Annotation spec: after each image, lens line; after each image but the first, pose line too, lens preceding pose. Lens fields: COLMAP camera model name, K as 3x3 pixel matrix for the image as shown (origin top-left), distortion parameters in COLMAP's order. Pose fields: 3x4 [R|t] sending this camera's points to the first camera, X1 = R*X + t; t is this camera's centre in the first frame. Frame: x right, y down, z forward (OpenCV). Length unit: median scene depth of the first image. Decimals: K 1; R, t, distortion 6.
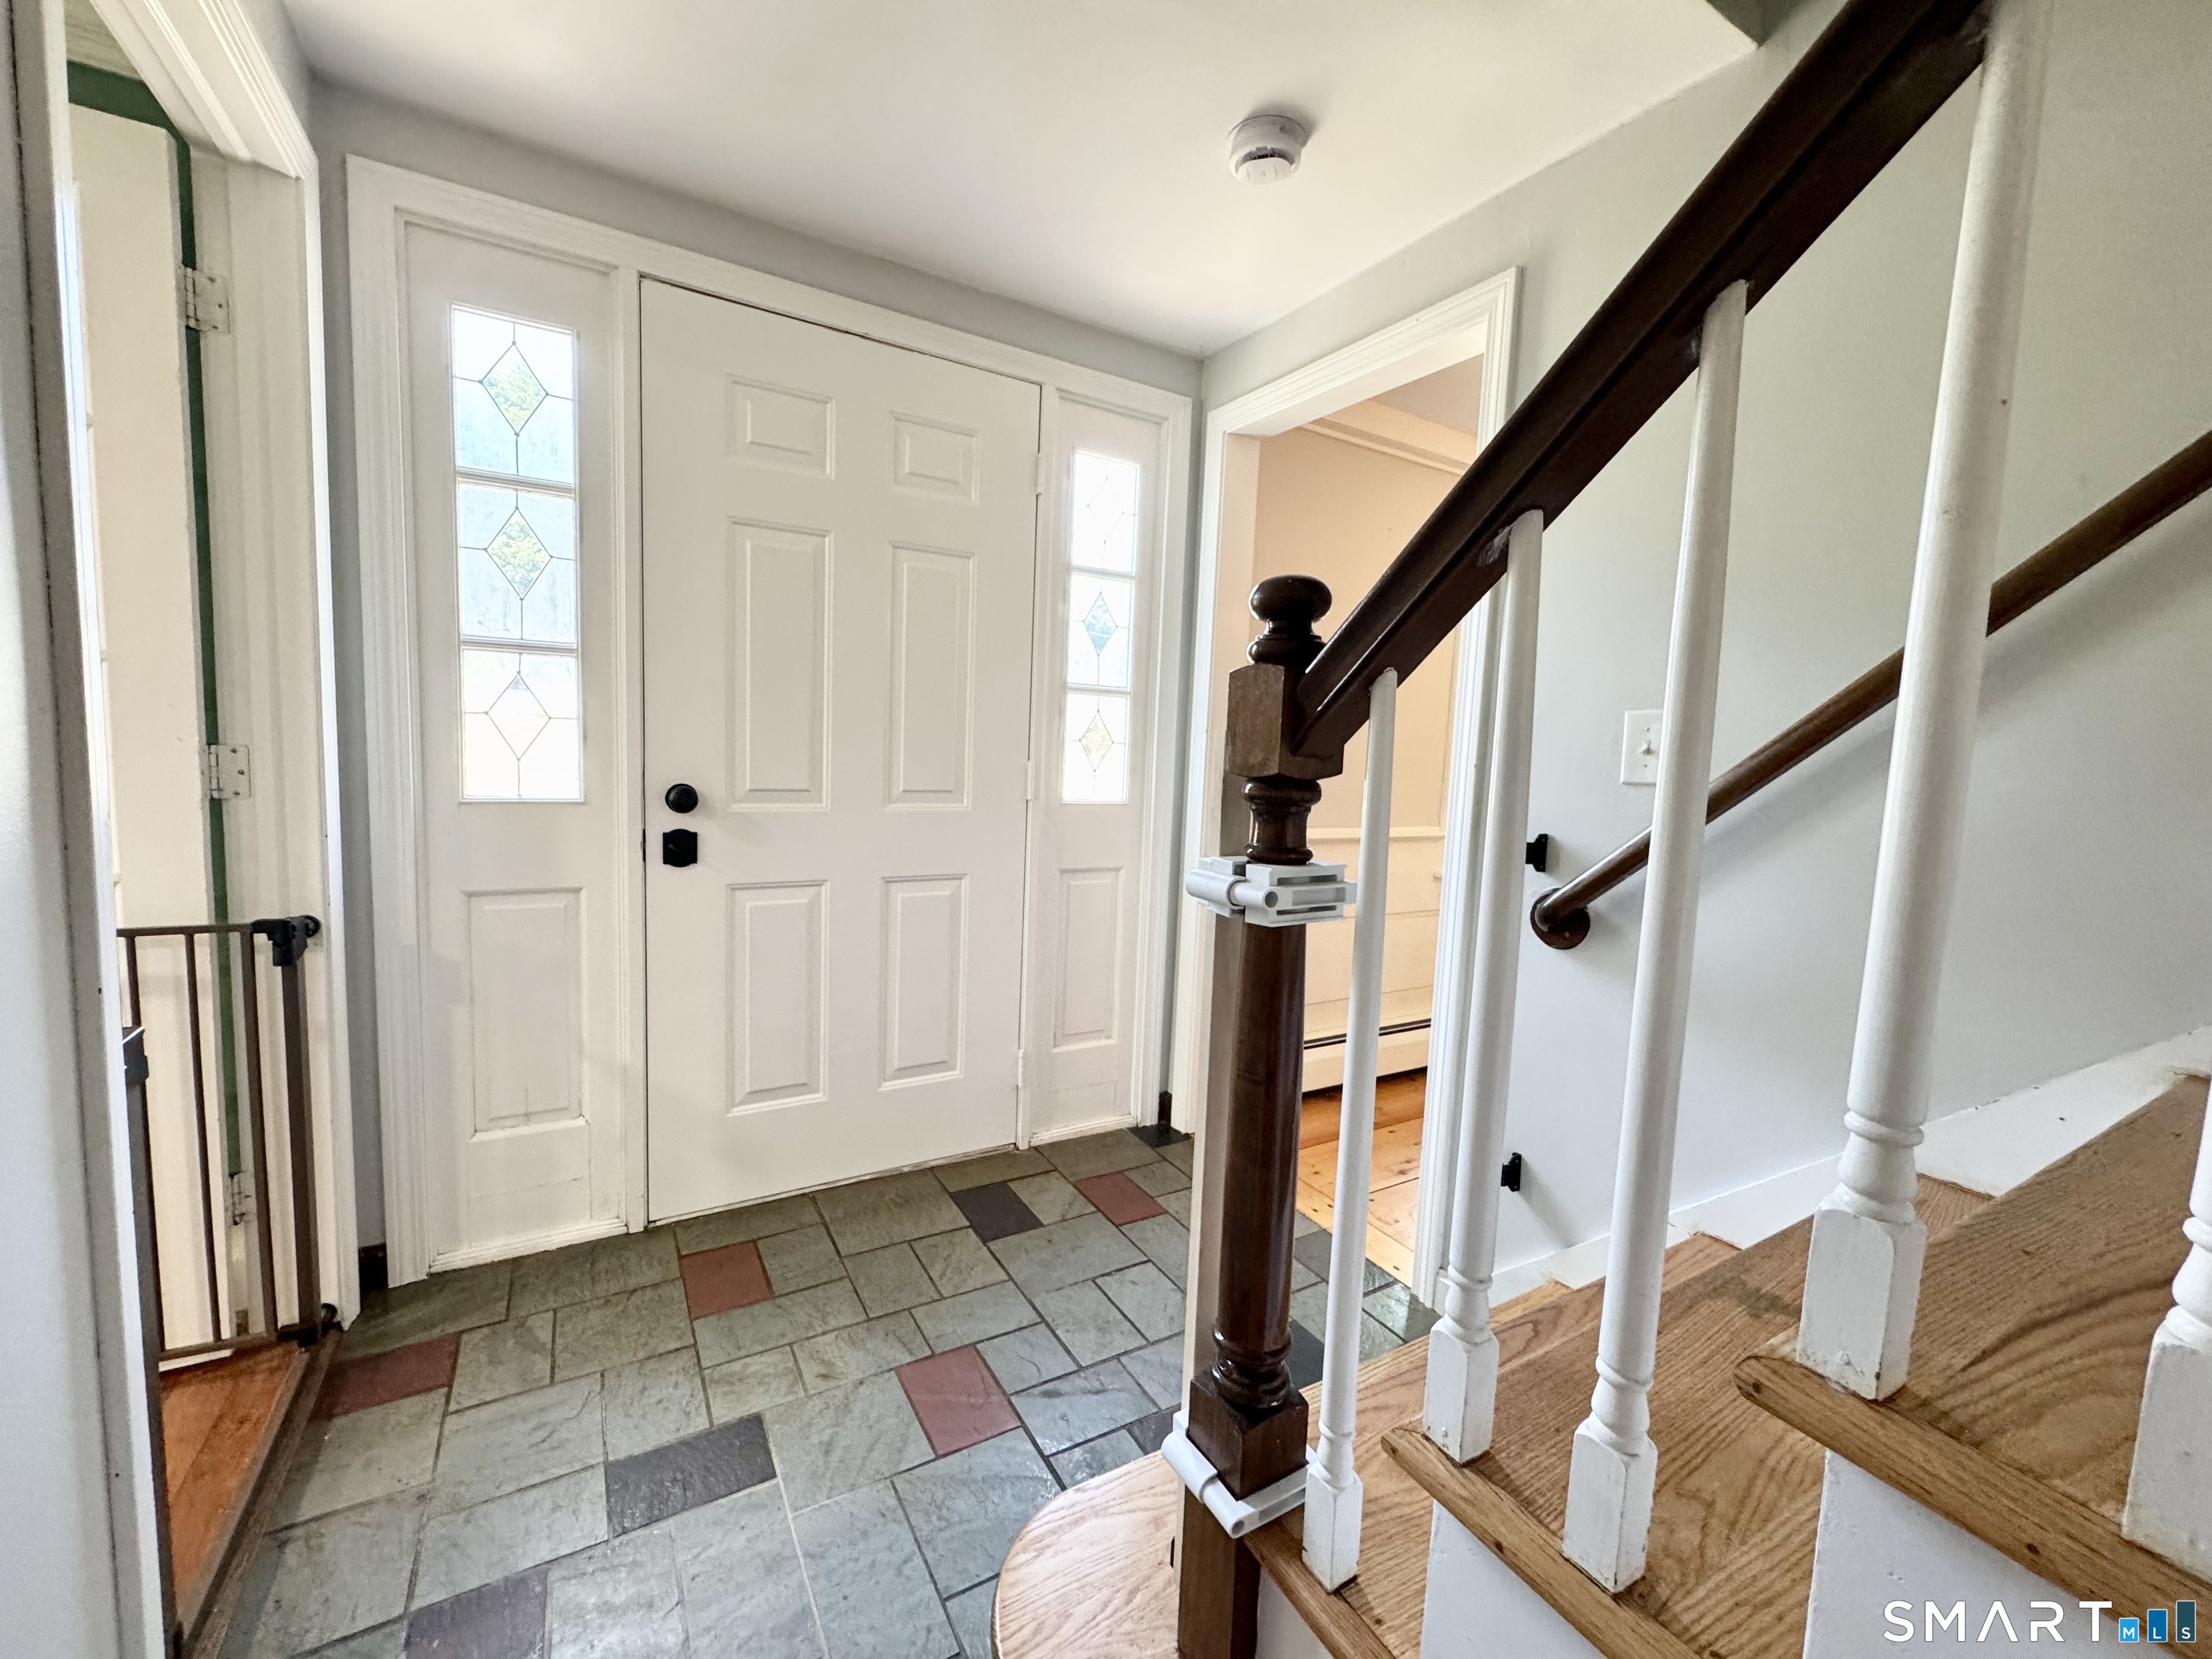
lens RADIAL K [[919.5, 0, 1105.7], [0, 919.5, 836.4], [0, 0, 1]] dist [-0.005554, 0.000359]
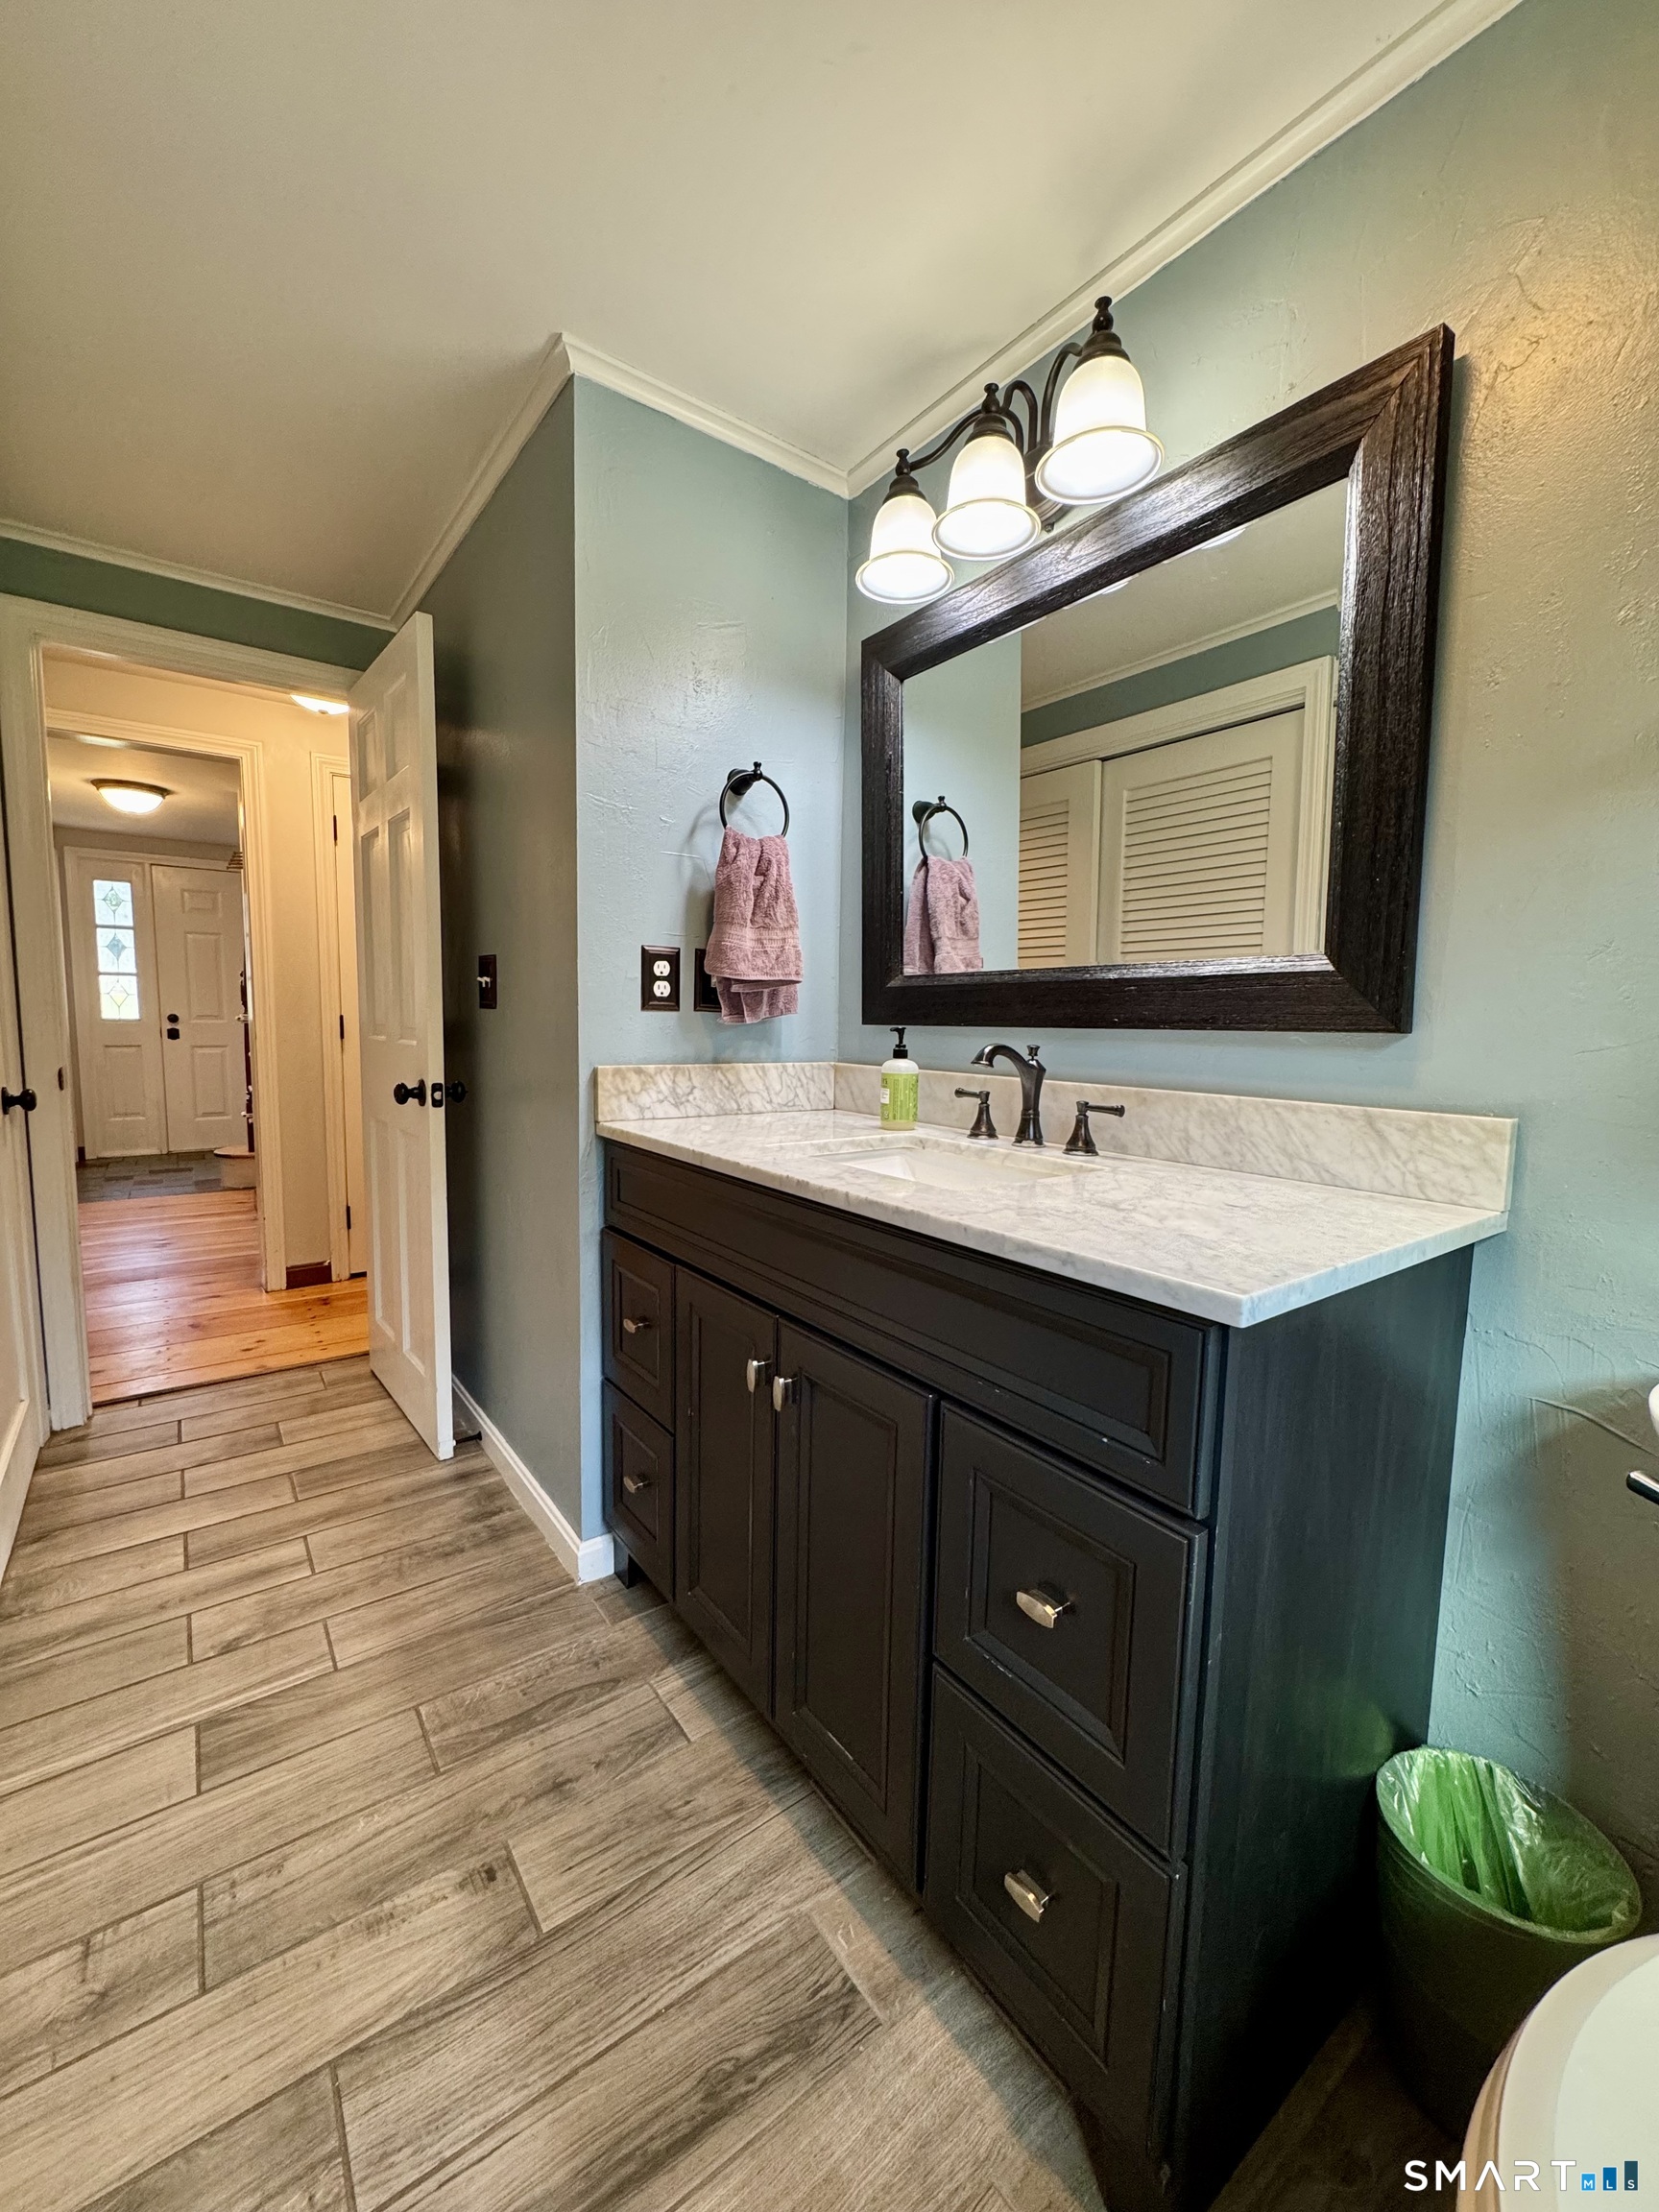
lens RADIAL K [[919.5, 0, 839.1], [0, 919.5, 1108.0], [0, 0, 1]] dist [-0.005554, 0.000359]
pose [[0.993943, -0.038124, 0.103073, 1.601578], [0.036979, 0.999232, 0.012995, 0.334022], [-0.103489, -0.009105, 0.994589, -2.580200]]
